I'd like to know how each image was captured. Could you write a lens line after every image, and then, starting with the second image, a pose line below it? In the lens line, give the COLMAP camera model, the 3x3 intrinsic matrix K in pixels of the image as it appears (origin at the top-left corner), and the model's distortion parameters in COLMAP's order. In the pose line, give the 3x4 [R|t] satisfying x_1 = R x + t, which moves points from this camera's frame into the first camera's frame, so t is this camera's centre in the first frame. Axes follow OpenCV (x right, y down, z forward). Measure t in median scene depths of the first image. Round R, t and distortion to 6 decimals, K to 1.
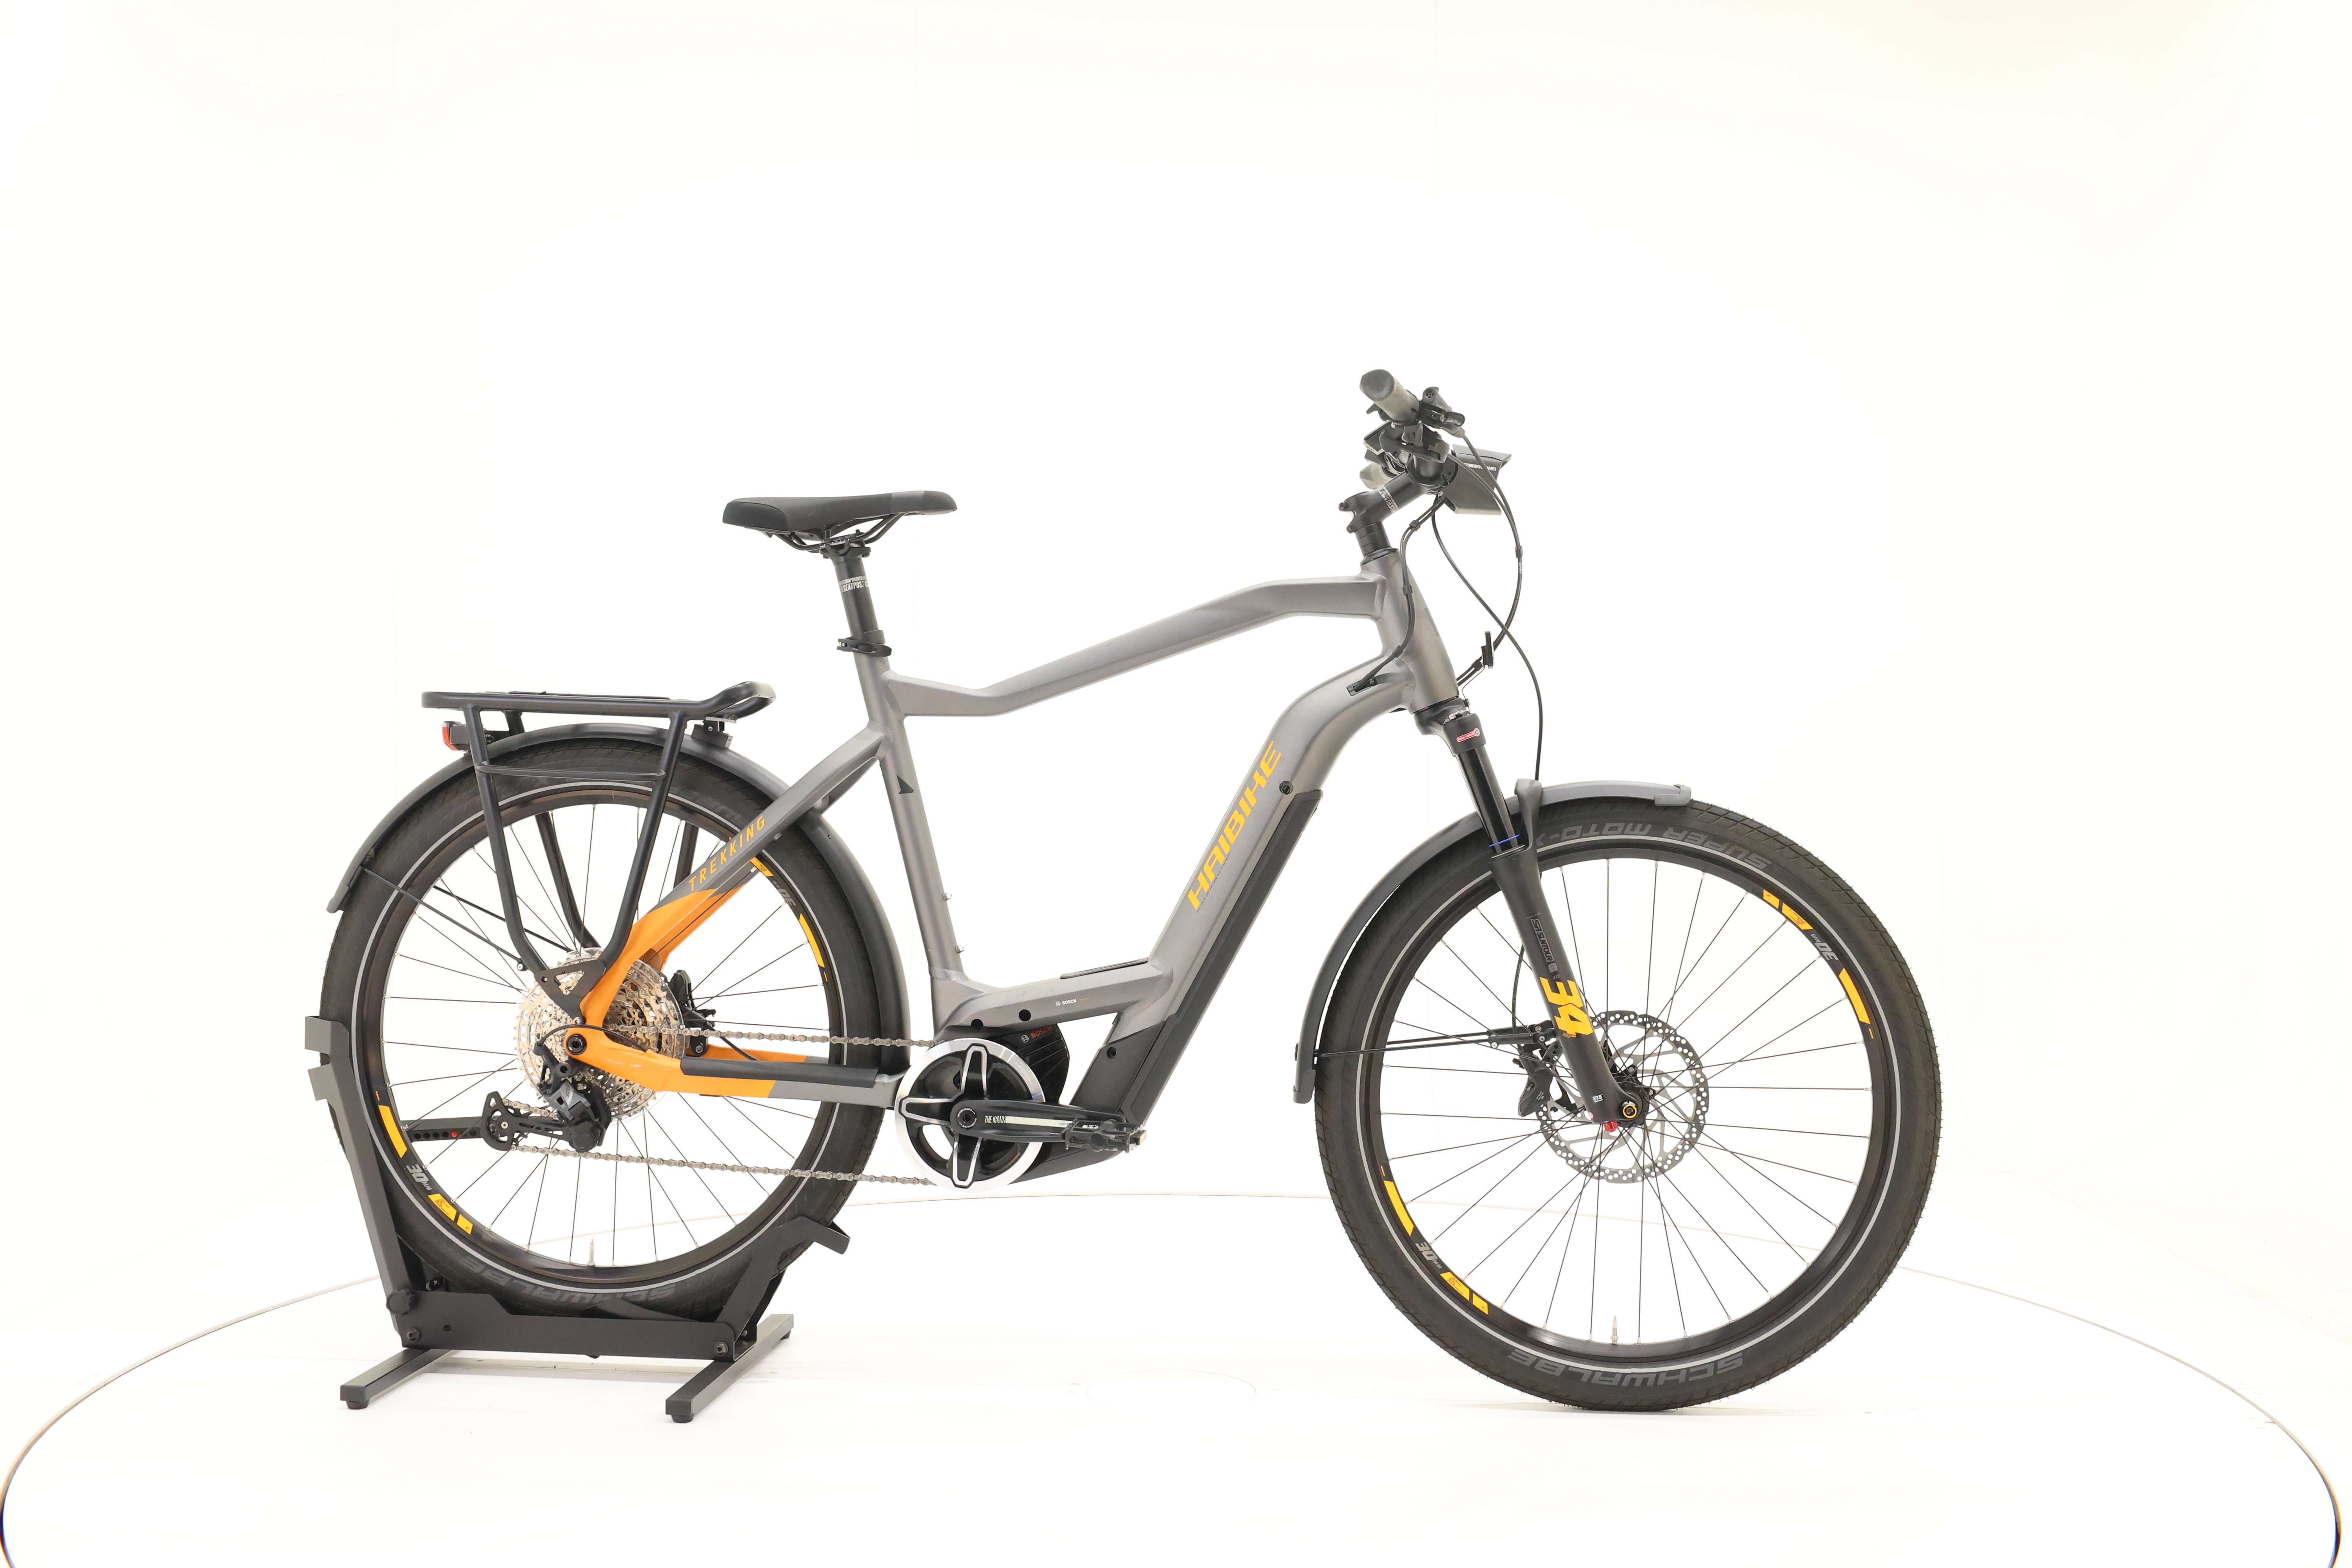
lens RADIAL K [[2541.1, 0, 1176.9], [0, 2541.1, 730.6], [0, 0, 1]] dist [-0.002078, 0.019005]
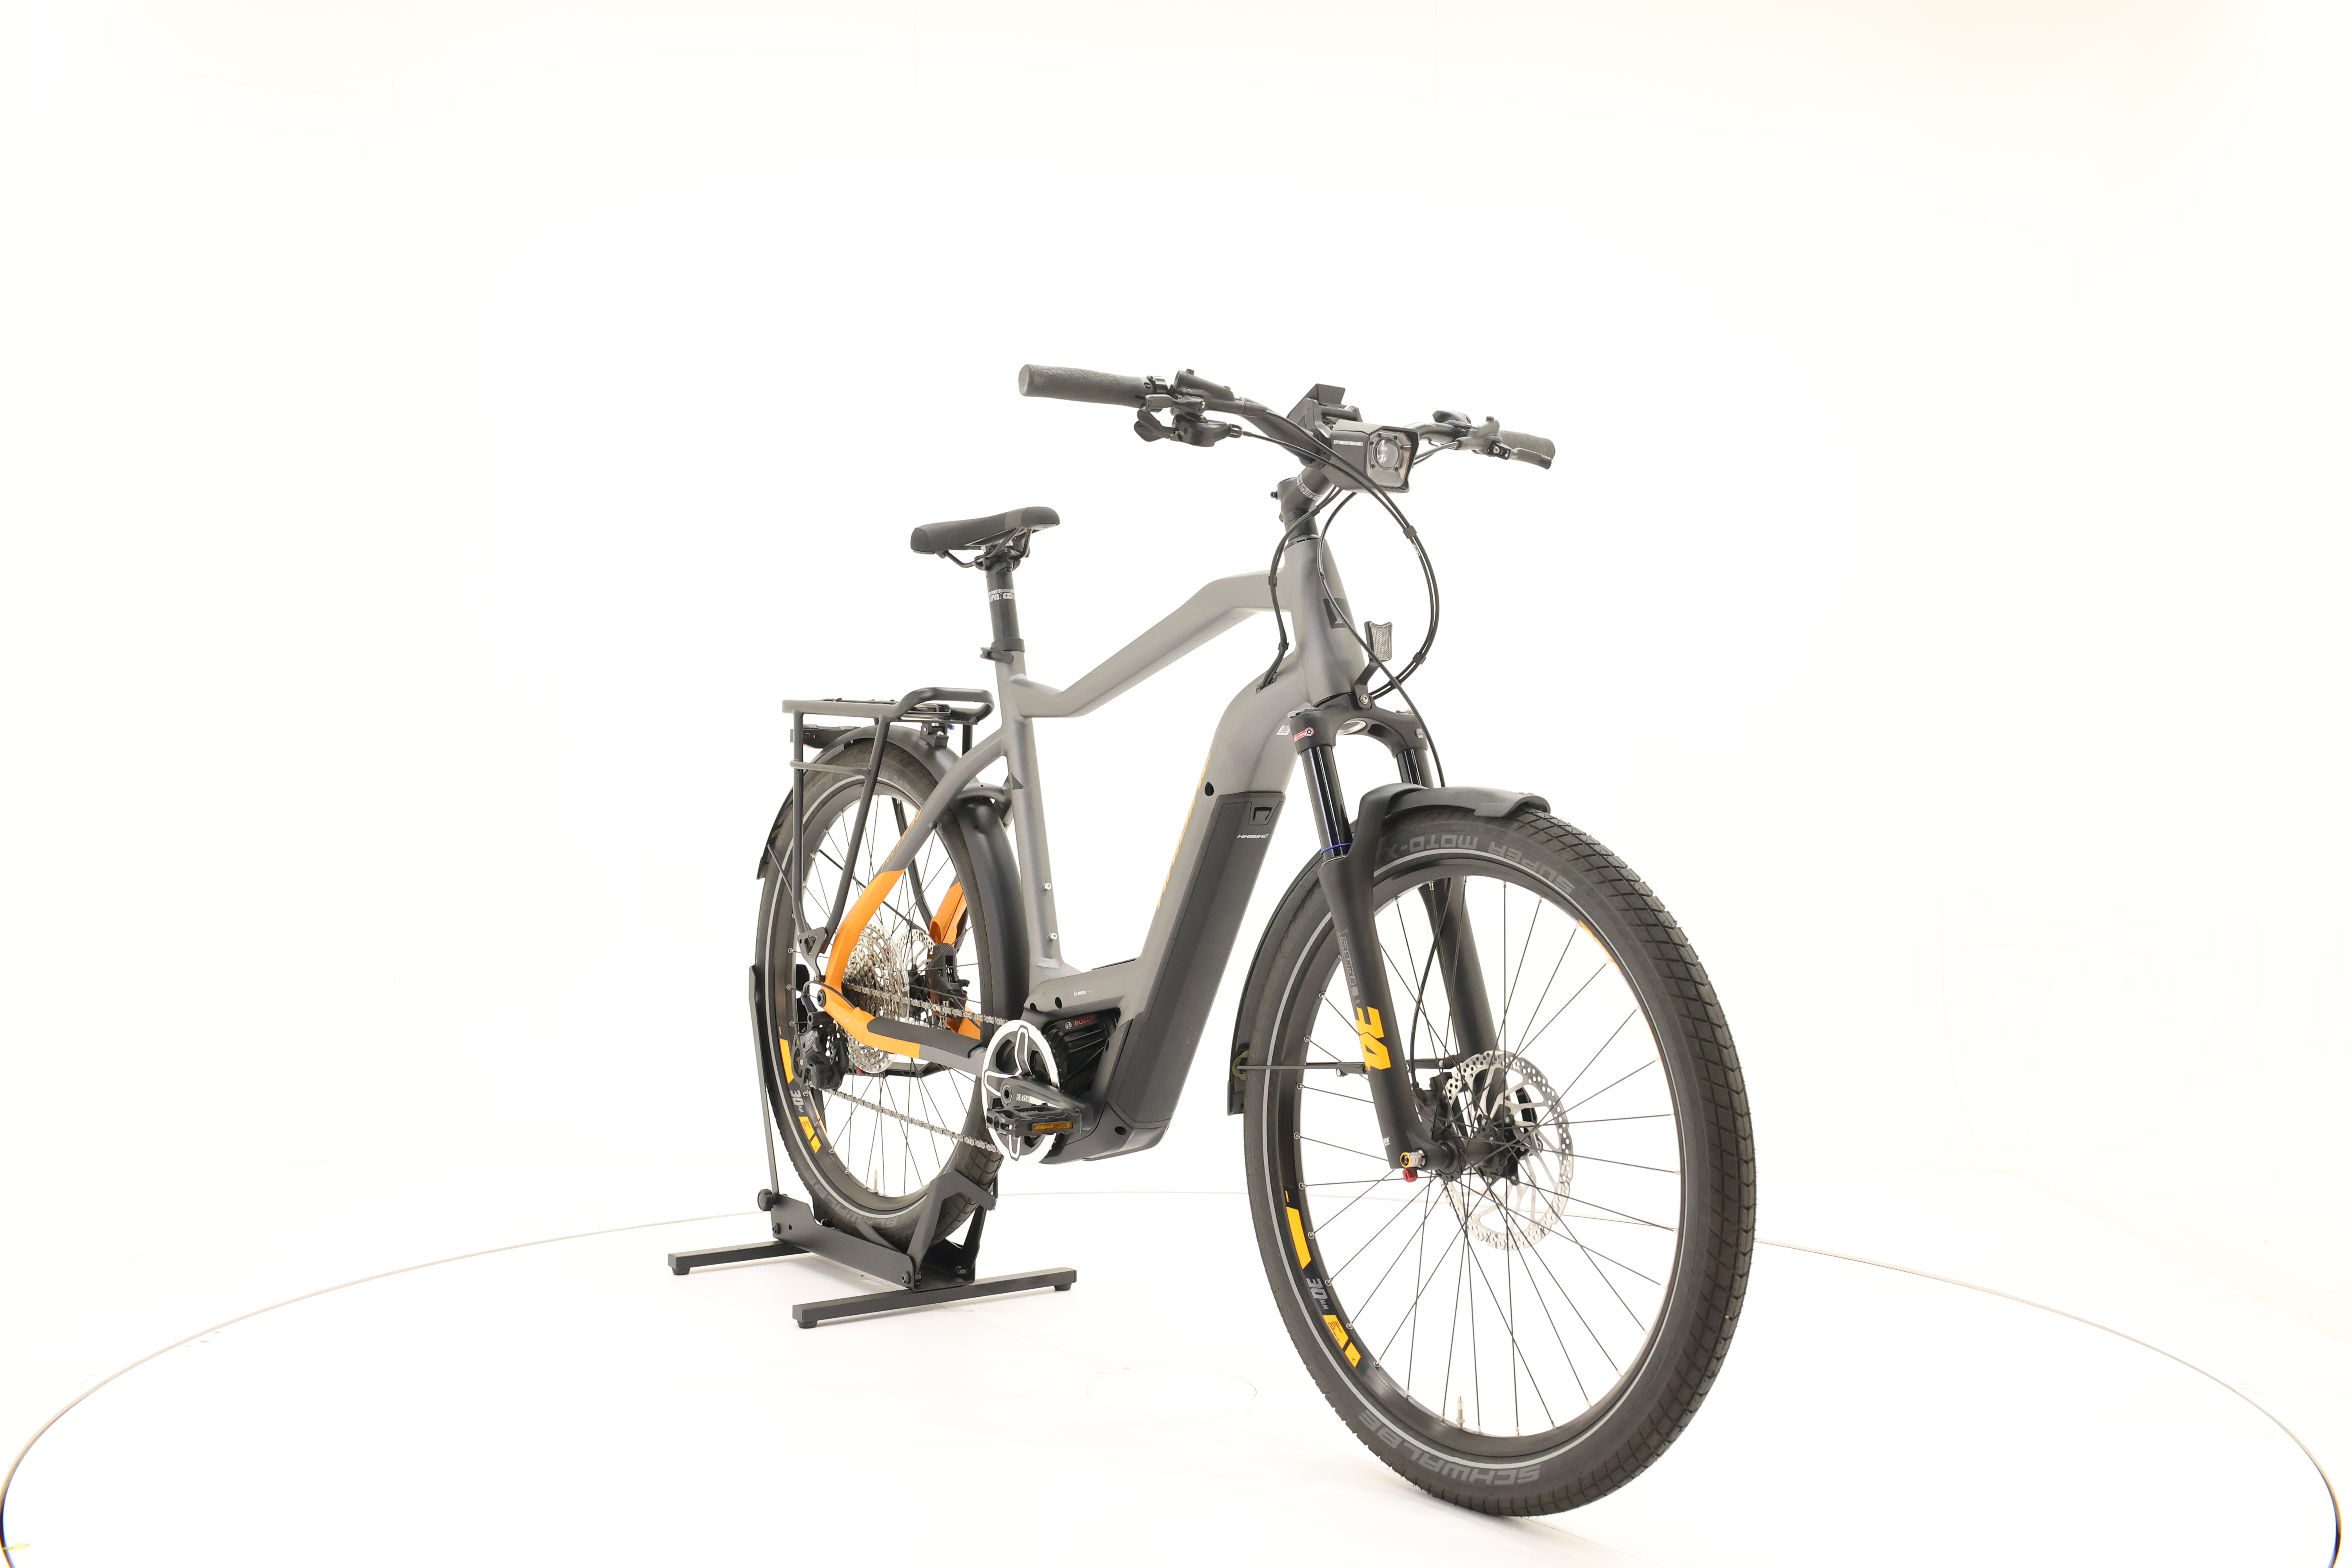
lens RADIAL K [[2541.1, 0, 1176.9], [0, 2541.1, 730.6], [0, 0, 1]] dist [-0.002078, 0.019005]
pose [[0.676572, -0.000884, -0.736376, 0.741780], [-0.000361, 0.999999, -0.001532, 0.001678], [0.736376, 0.001302, 0.676571, 0.327698]]
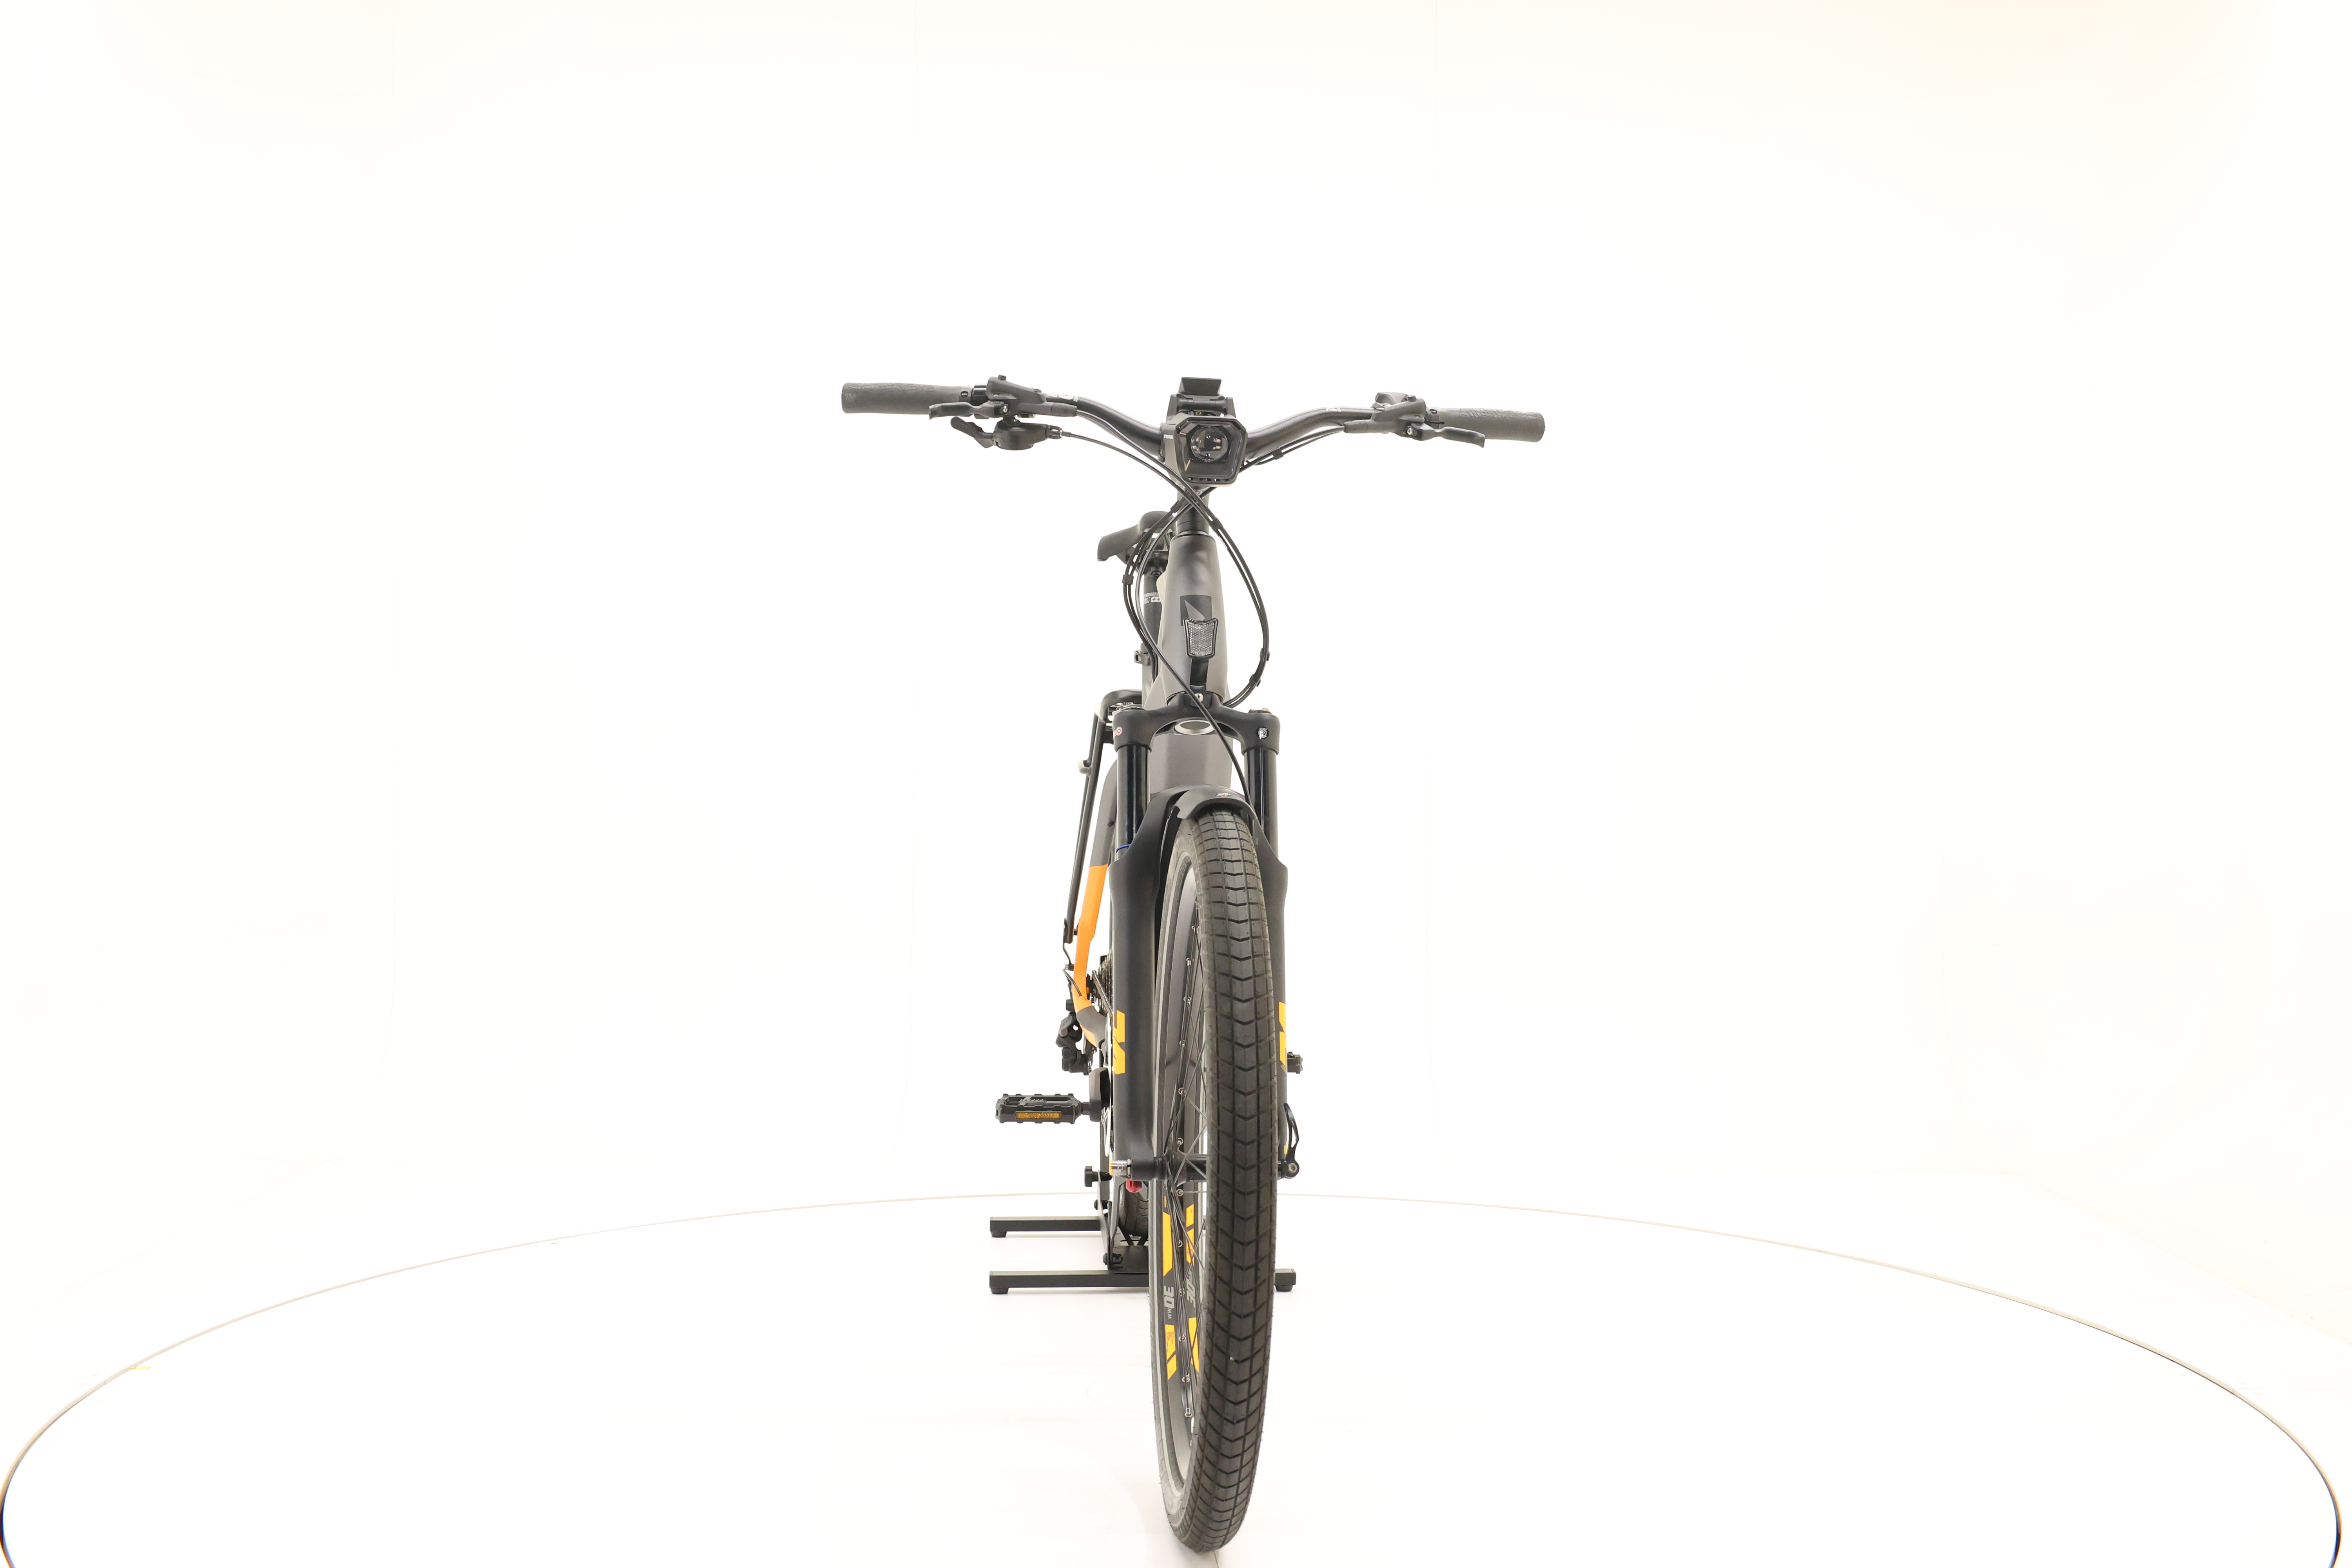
lens RADIAL K [[2541.1, 0, 1176.9], [0, 2541.1, 730.6], [0, 0, 1]] dist [-0.002078, 0.019005]
pose [[0.183175, -0.002837, -0.983076, 0.989488], [-0.001142, 0.999995, -0.003098, 0.003244], [0.983080, 0.001690, 0.183171, 0.825253]]
